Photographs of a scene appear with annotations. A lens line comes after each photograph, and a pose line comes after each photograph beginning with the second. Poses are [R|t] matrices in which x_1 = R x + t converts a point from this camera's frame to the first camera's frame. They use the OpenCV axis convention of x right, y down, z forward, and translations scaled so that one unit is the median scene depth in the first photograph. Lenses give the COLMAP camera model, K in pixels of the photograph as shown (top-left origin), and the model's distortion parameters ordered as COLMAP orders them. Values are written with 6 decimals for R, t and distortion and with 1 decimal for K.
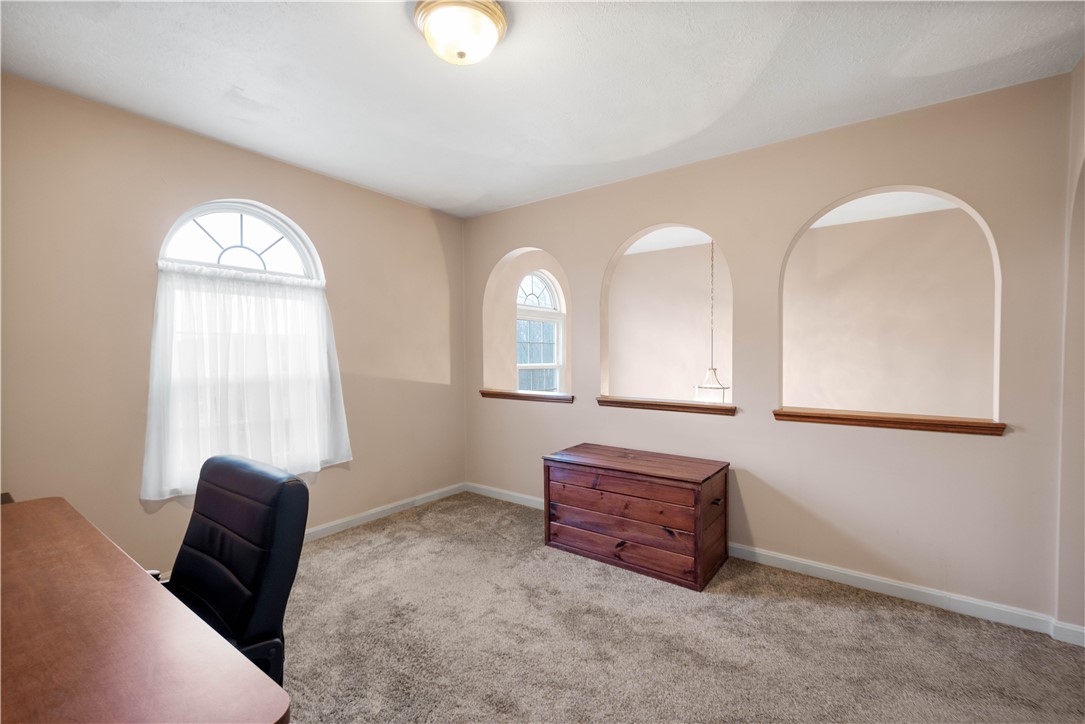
lens RADIAL K [[474.9, 0, 544.1], [0, 474.9, 364.7], [0, 0, 1]] dist [0.001007, -0.000094]
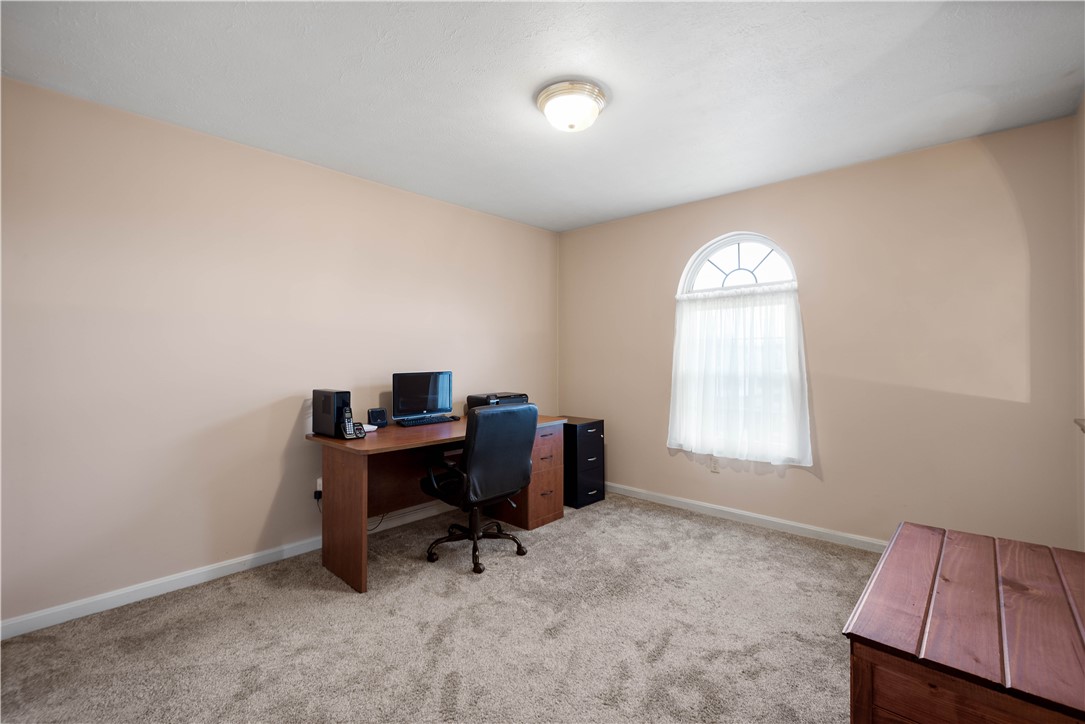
lens RADIAL K [[474.9, 0, 544.1], [0, 474.9, 364.7], [0, 0, 1]] dist [0.001007, -0.000094]
pose [[-0.124710, 0.003491, -0.992187, 0.690407], [-0.029890, 0.999527, 0.007274, 0.009905], [0.991743, 0.030564, -0.124547, 0.673458]]
